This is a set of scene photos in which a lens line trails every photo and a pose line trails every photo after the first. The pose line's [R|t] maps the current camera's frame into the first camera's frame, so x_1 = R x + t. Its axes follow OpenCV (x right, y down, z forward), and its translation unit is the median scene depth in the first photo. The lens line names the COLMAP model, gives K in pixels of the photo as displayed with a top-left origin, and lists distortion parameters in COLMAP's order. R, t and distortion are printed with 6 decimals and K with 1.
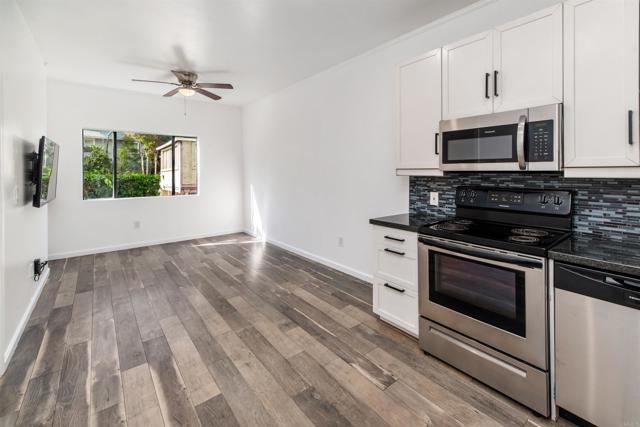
lens RADIAL K [[279.8, 0, 322.0], [0, 279.8, 172.7], [0, 0, 1]] dist [-0.000044, -0.000014]
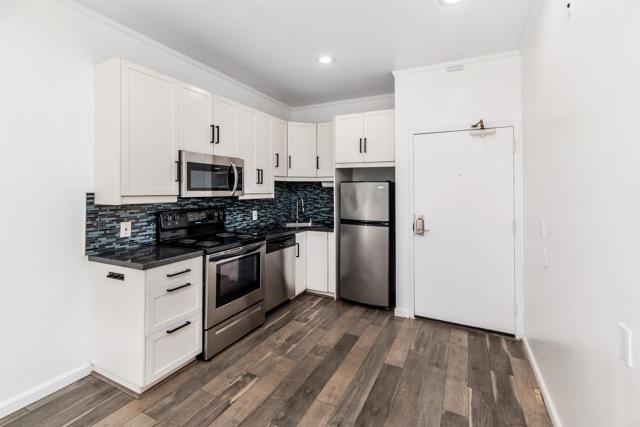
lens RADIAL K [[286.8, 0, 321.3], [0, 286.8, 184.8], [0, 0, 1]] dist [0.001401, 0.000115]
pose [[-0.418770, 0.019477, 0.907884, -0.800682], [0.007019, 0.999810, -0.018211, -0.030884], [-0.908065, -0.001254, -0.418827, 0.982565]]
